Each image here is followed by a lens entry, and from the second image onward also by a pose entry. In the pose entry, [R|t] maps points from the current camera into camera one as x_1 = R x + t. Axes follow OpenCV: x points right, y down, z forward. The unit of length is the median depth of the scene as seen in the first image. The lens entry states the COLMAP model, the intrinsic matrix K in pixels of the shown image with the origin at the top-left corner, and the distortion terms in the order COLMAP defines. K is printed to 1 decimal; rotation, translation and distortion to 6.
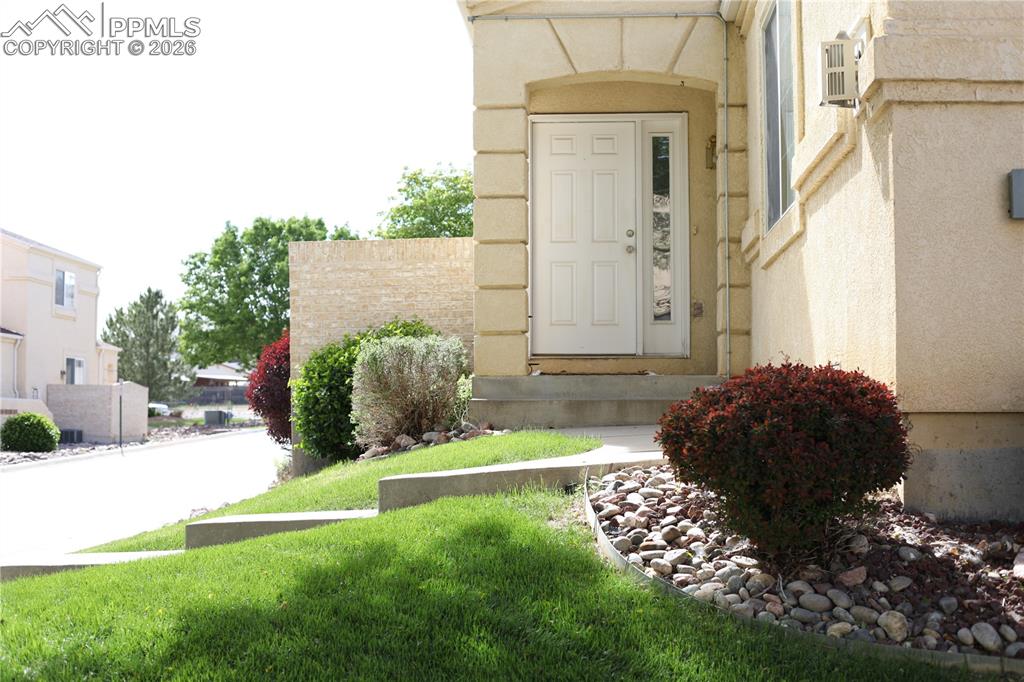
lens RADIAL K [[1470.8, 0, 516.0], [0, 1470.8, 346.0], [0, 0, 1]] dist [-0.120088, 0.000000]
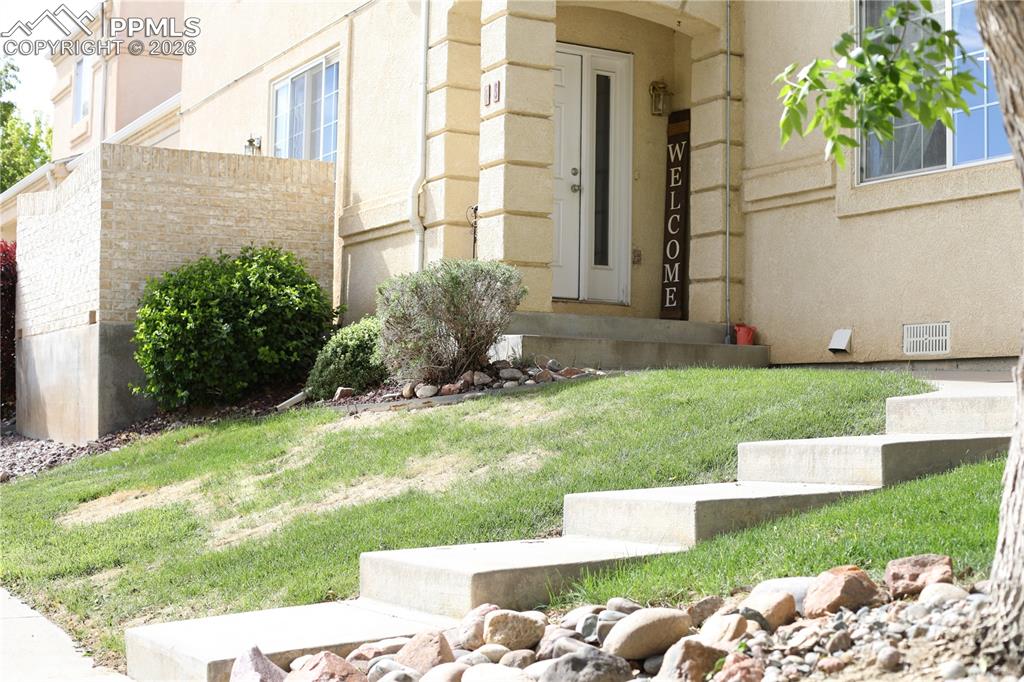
lens RADIAL K [[1470.8, 0, 510.3], [0, 1470.8, 340.8], [0, 0, 1]] dist [-0.120088, 0.000000]
pose [[0.838689, 0.043552, 0.542867, -0.505864], [-0.045634, 0.998912, -0.009638, 0.047299], [-0.542696, -0.016689, 0.839764, 0.240435]]
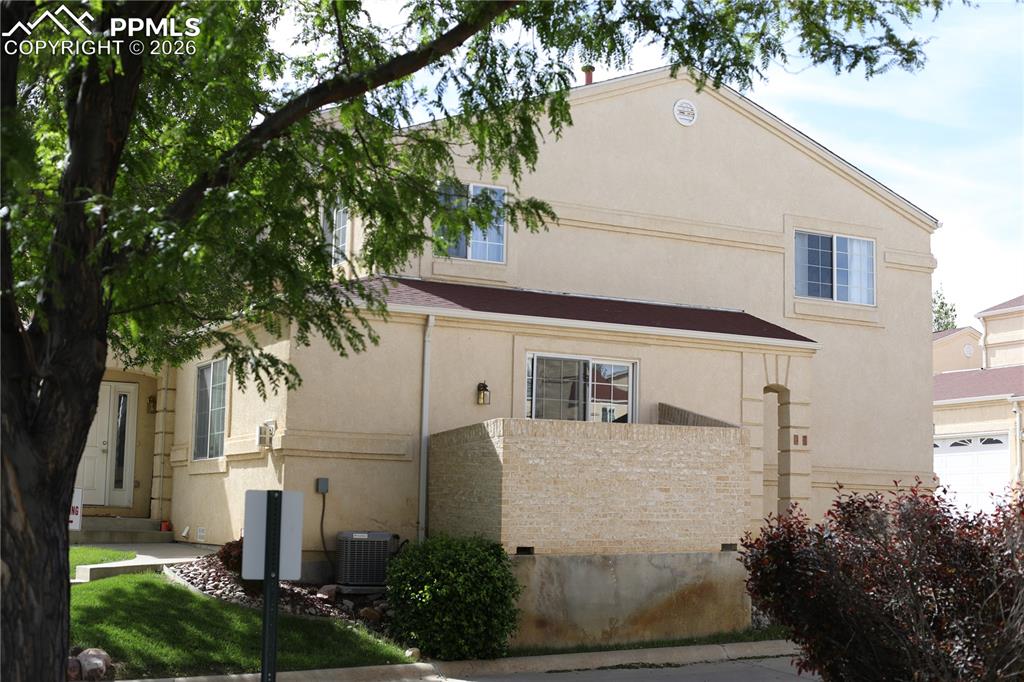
lens RADIAL K [[1470.8, 0, 508.3], [0, 1470.8, 342.5], [0, 0, 1]] dist [-0.120088, 0.000000]
pose [[0.862505, 0.083235, 0.499157, -0.470761], [-0.048976, 0.995480, -0.081371, -0.084558], [-0.503674, 0.045737, 0.862682, -1.018644]]
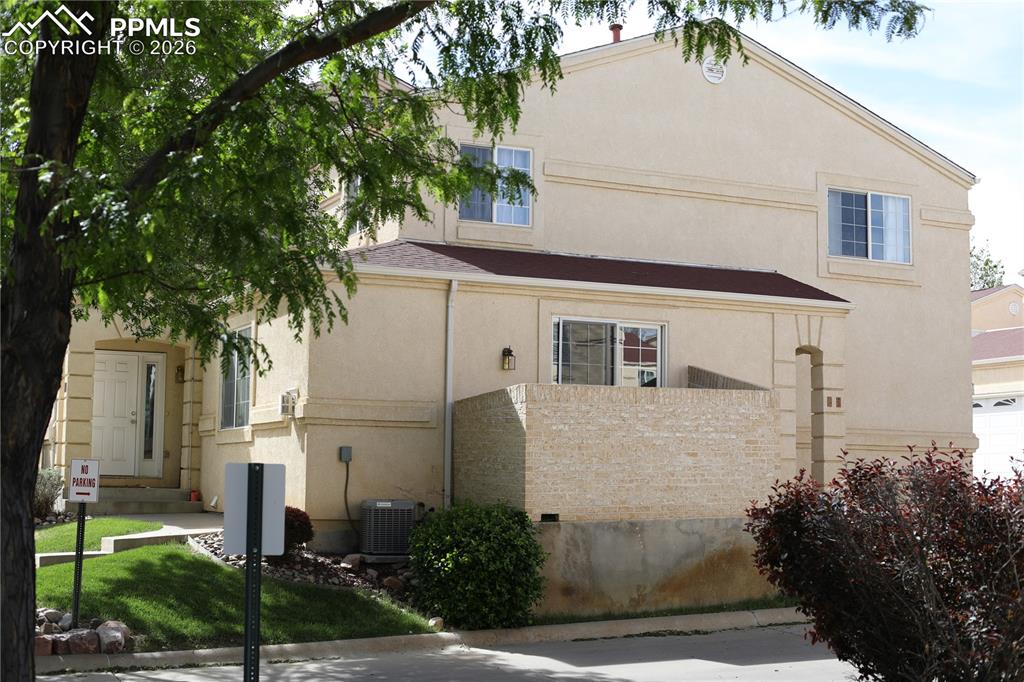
lens RADIAL K [[1470.8, 0, 510.2], [0, 1470.8, 341.1], [0, 0, 1]] dist [-0.120088, 0.000000]
pose [[0.879003, 0.059780, 0.473054, -0.434981], [-0.037448, 0.997700, -0.056497, -0.088157], [-0.475344, 0.031946, 0.879220, -1.011521]]
